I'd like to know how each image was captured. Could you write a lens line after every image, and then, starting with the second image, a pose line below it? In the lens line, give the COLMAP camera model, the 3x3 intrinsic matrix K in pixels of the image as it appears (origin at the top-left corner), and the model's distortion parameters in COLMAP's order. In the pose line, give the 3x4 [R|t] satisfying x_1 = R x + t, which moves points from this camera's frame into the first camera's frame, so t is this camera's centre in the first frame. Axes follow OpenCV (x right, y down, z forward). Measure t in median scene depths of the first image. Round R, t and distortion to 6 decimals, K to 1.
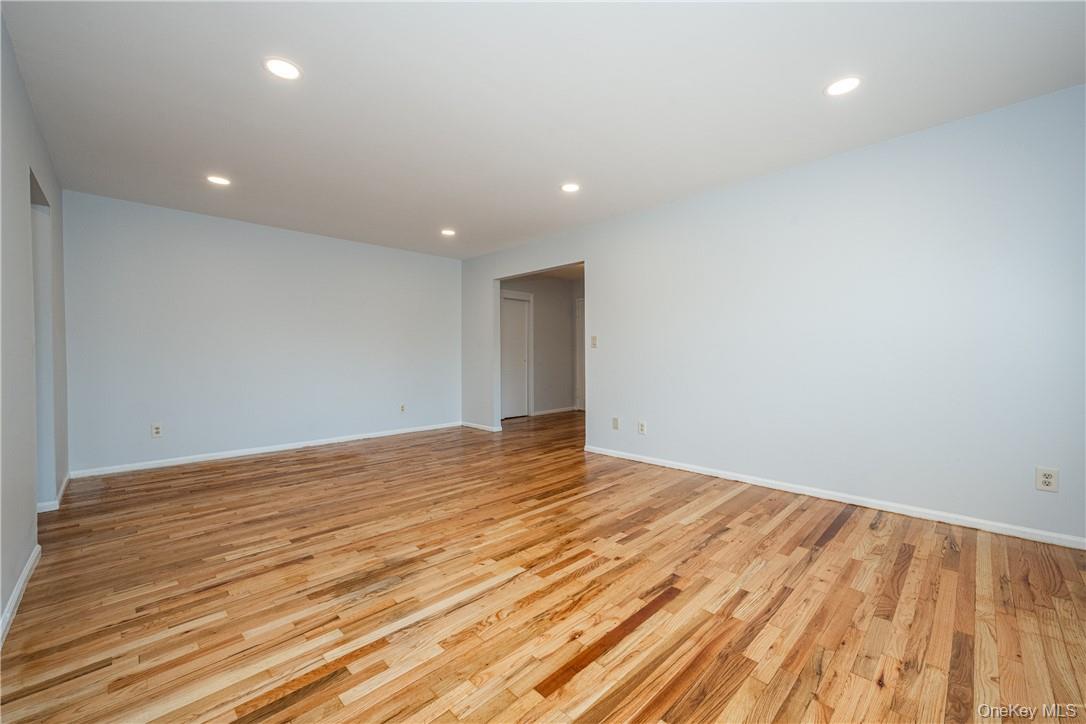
lens RADIAL K [[439.9, 0, 543.2], [0, 439.9, 362.3], [0, 0, 1]] dist [-0.001593, 0.001053]
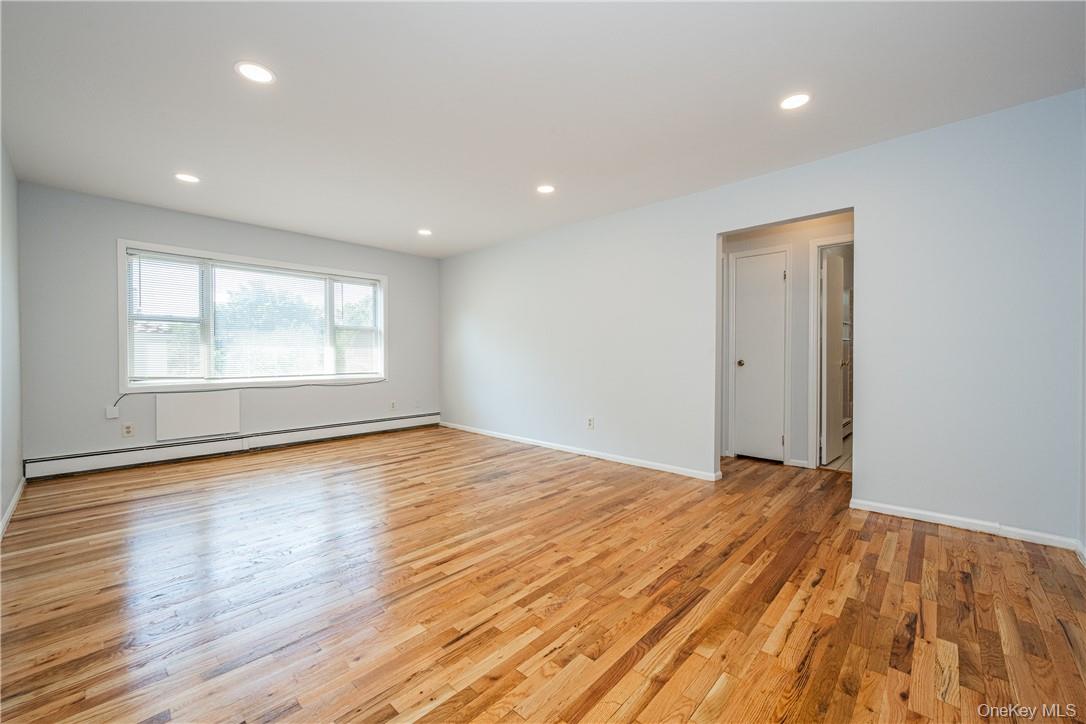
lens RADIAL K [[439.9, 0, 546.6], [0, 439.9, 353.1], [0, 0, 1]] dist [-0.001593, 0.001053]
pose [[-0.998741, 0.005919, -0.049813, -0.386098], [0.005305, 0.999909, 0.012442, -0.035924], [0.049882, 0.012162, -0.998681, 2.099519]]
